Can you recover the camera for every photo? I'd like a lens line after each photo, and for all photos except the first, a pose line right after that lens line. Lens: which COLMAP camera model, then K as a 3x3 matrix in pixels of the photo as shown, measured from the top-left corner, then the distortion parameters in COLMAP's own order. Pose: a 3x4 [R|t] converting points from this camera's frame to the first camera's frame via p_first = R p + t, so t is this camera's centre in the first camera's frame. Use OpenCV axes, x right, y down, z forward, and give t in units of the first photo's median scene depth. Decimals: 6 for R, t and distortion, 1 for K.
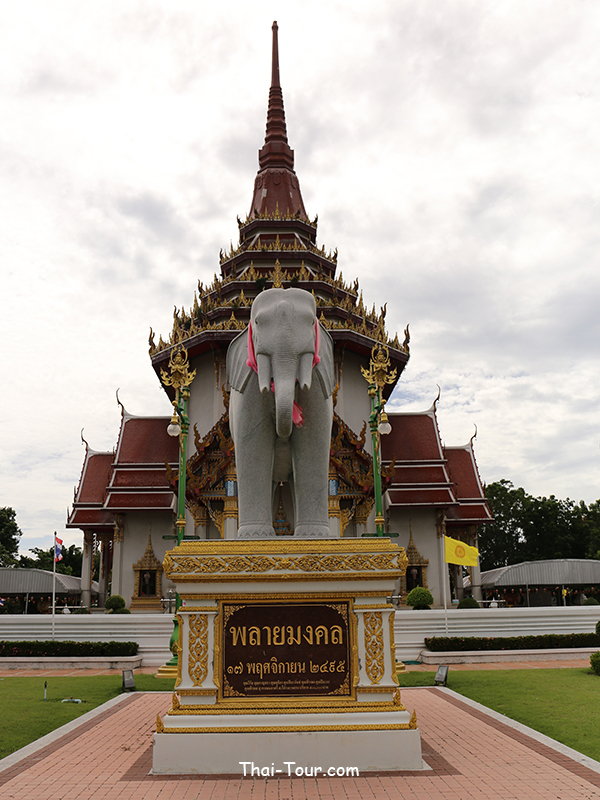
lens RADIAL K [[672.9, 0, 296.7], [0, 672.9, 429.5], [0, 0, 1]] dist [-0.062882, 0.000390]
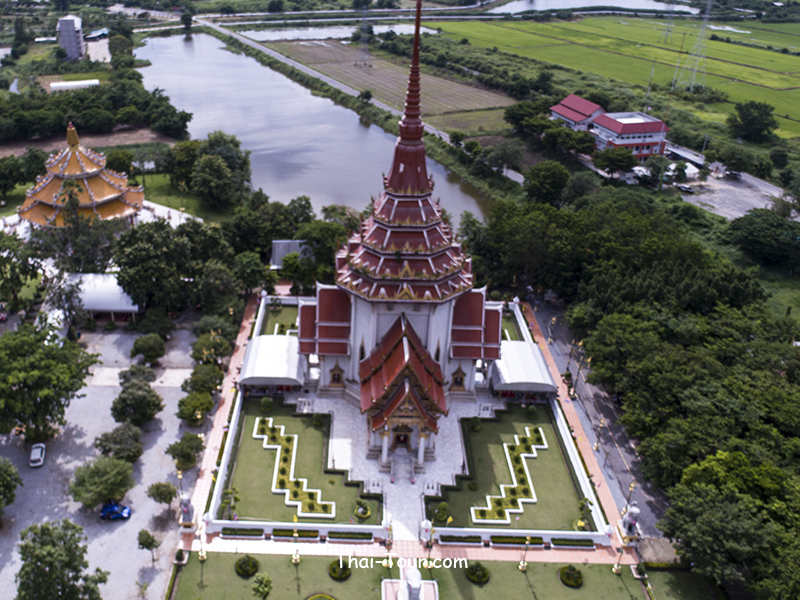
lens RADIAL K [[707.3, 0, 342.7], [0, 707.3, 299.8], [0, 0, 1]] dist [-0.011889, -0.001359]
pose [[0.998320, 0.053219, -0.022922, -0.155867], [-0.022200, 0.716683, 0.697046, -1.507695], [0.053524, -0.695366, 0.716660, -0.468564]]
